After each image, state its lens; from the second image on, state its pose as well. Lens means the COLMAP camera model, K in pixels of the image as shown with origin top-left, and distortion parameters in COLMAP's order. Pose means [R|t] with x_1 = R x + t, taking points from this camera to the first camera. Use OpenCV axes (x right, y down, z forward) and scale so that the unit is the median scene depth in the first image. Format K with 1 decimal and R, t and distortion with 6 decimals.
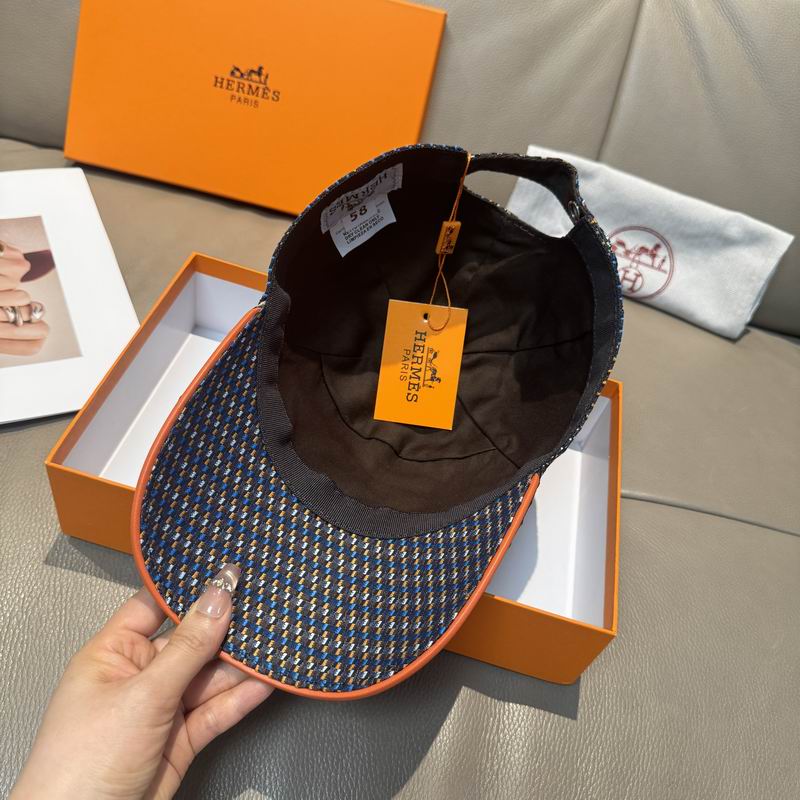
lens RADIAL K [[813.6, 0, 400.0], [0, 813.6, 400.0], [0, 0, 1]] dist [-0.002047, -0.054238]
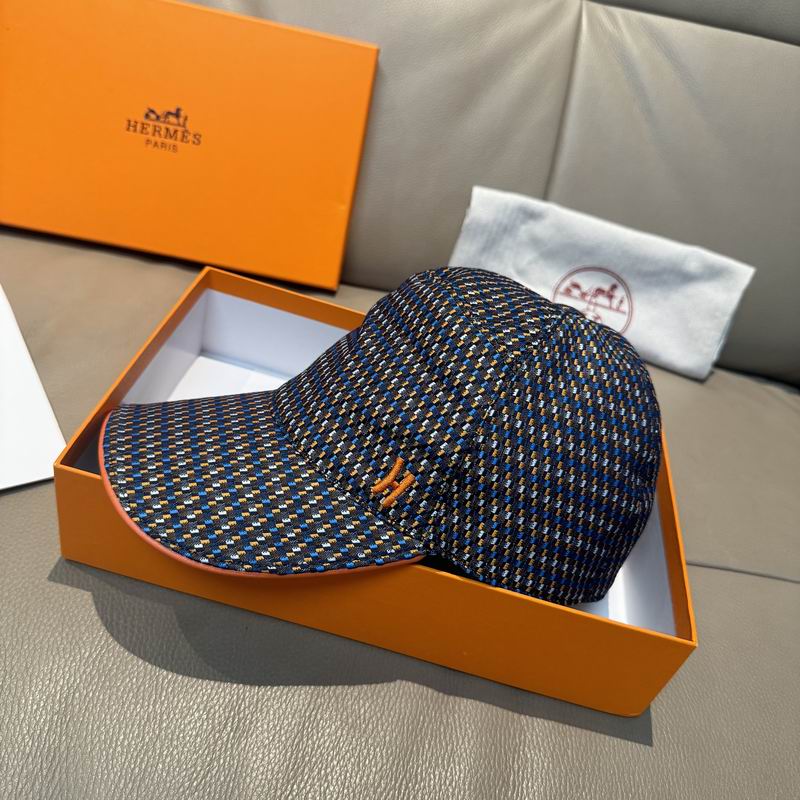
lens RADIAL K [[792.3, 0, 402.4], [0, 792.3, 391.1], [0, 0, 1]] dist [0.141449, -0.436603]
pose [[0.993735, -0.055085, 0.097246, -0.026456], [0.065337, 0.992260, -0.105597, 0.014245], [-0.090677, 0.111289, 0.989643, 0.121252]]
